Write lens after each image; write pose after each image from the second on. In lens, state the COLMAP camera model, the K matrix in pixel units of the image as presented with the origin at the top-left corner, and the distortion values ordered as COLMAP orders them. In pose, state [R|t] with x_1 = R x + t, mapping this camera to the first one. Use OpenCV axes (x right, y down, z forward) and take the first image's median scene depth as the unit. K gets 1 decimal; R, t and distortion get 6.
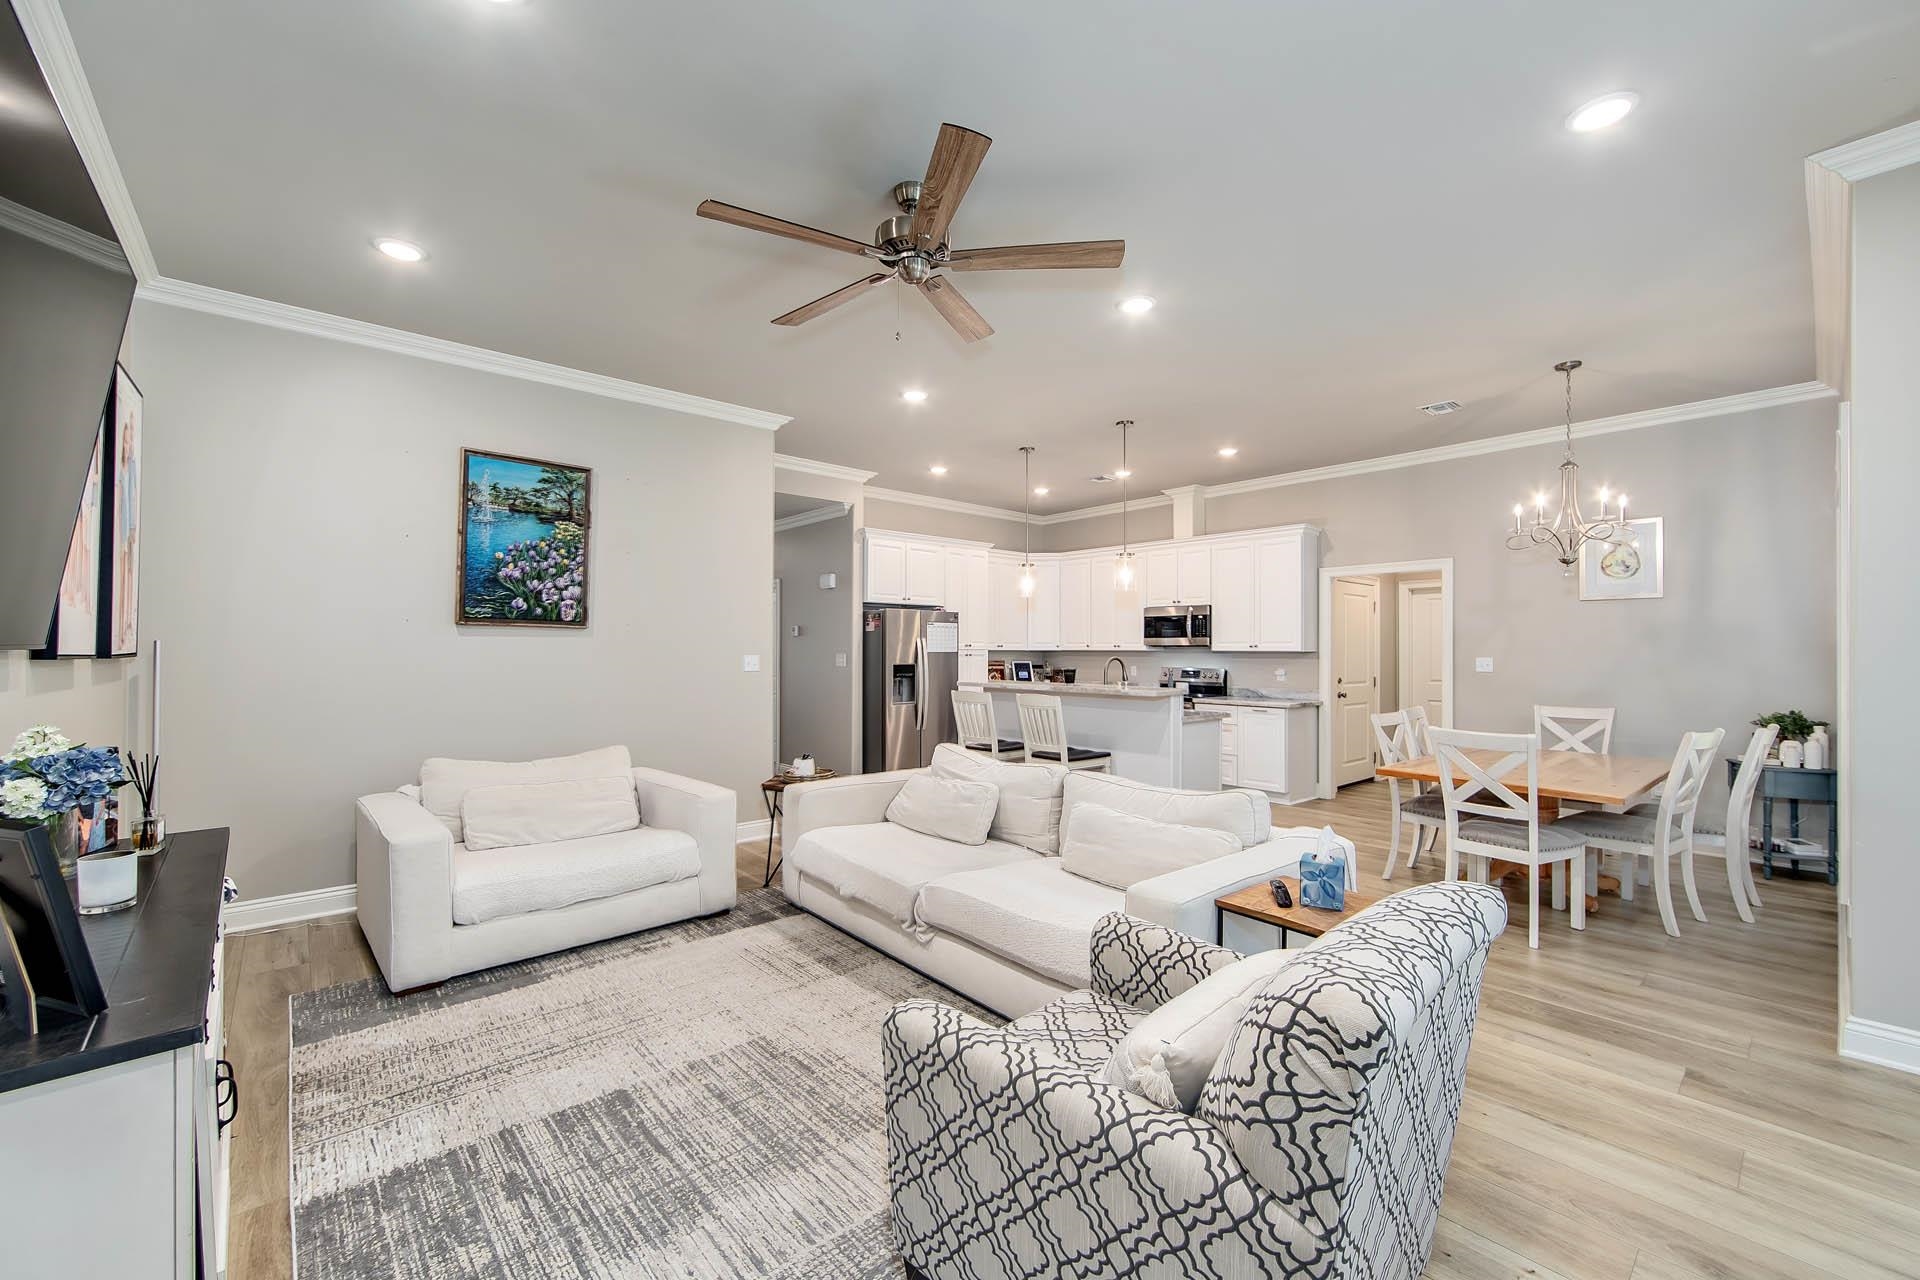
lens RADIAL K [[761.5, 0, 961.4], [0, 761.5, 643.6], [0, 0, 1]] dist [0.000099, -0.000006]
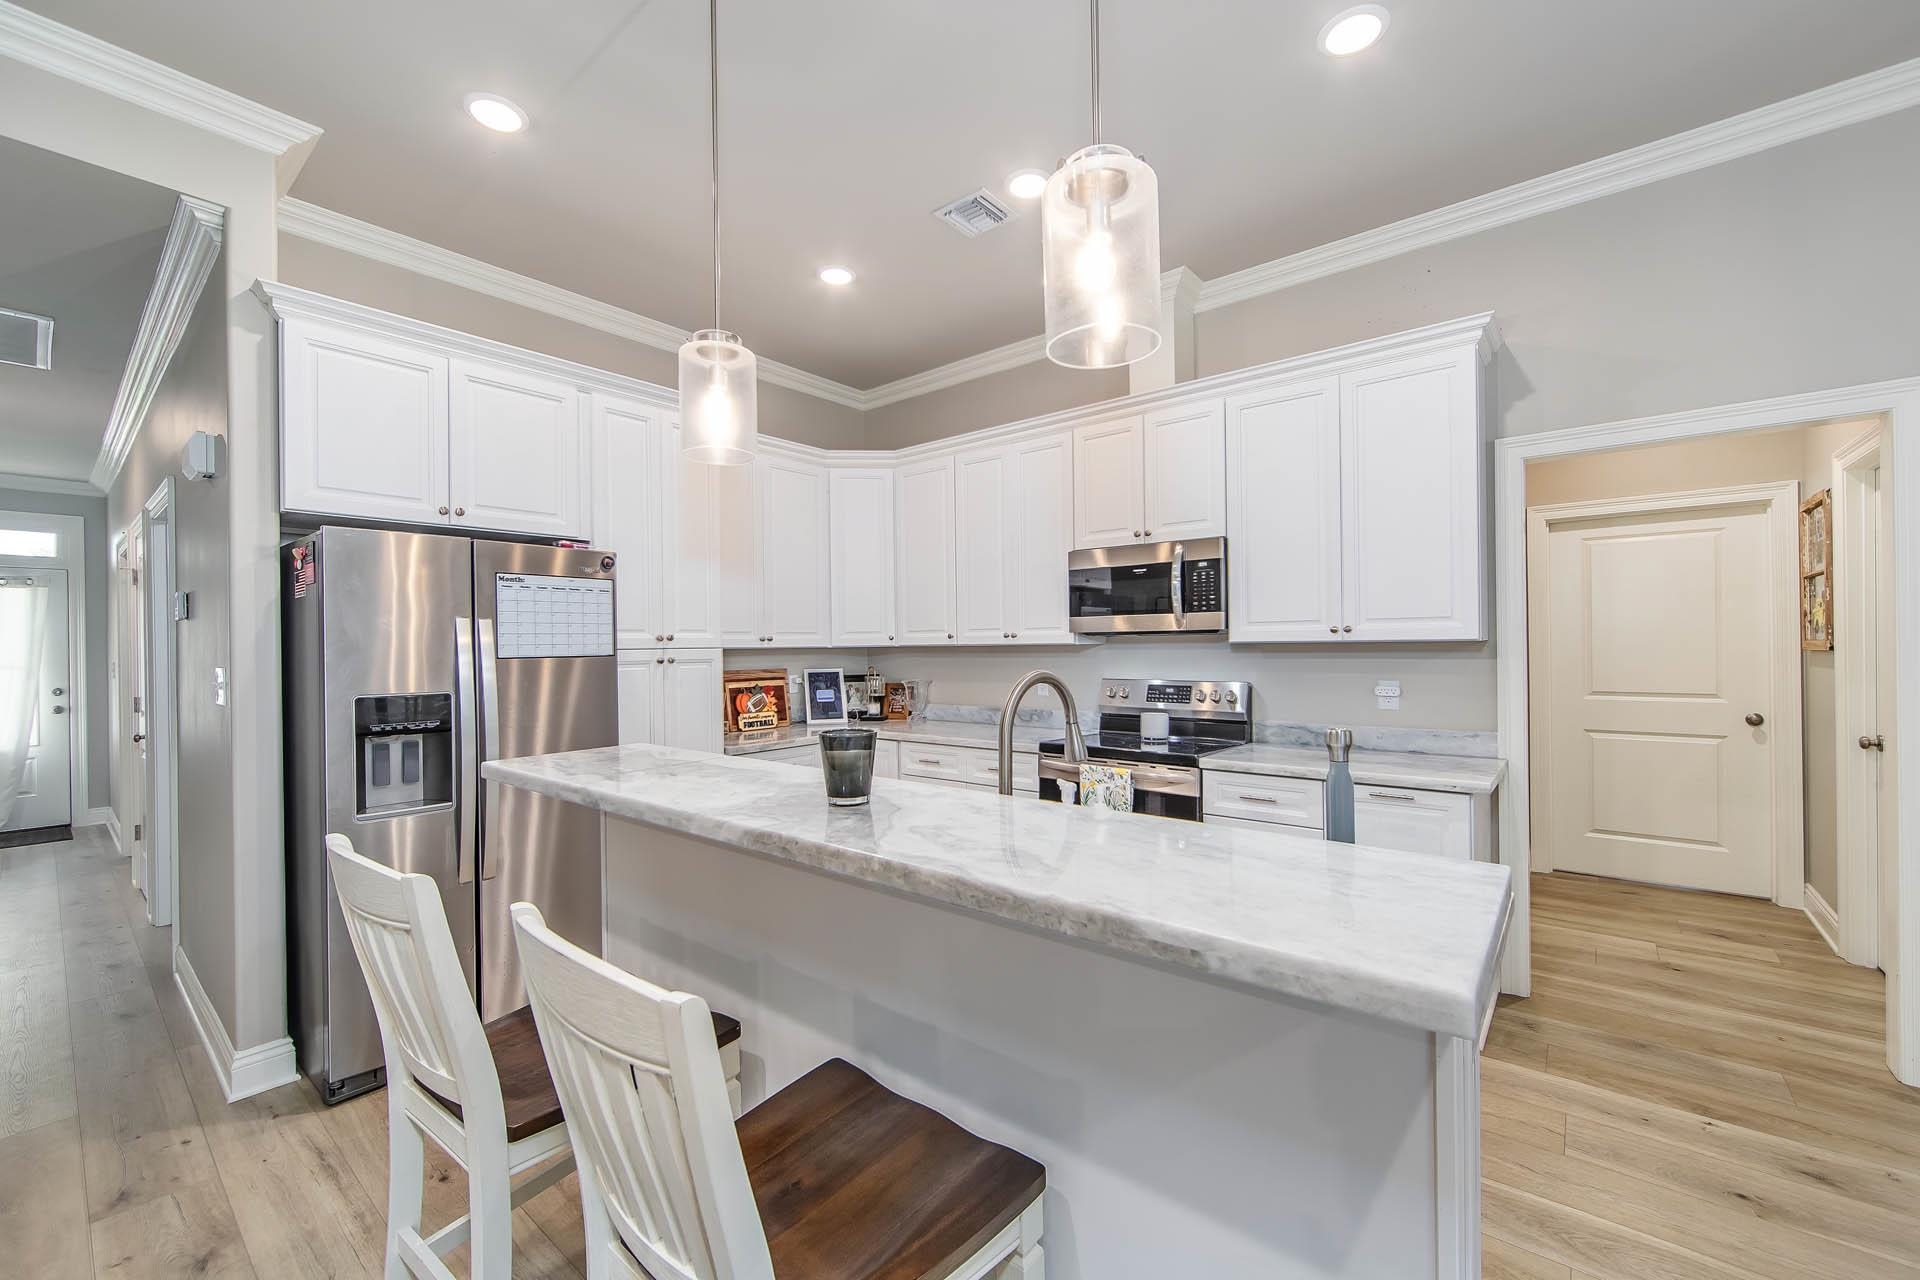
lens RADIAL K [[761.5, 0, 954.5], [0, 761.5, 642.5], [0, 0, 1]] dist [0.000099, -0.000006]
pose [[0.987081, -0.015325, 0.159488, 0.104221], [0.014603, 0.999877, 0.005699, 0.004499], [-0.159555, -0.003296, 0.987183, 0.591559]]
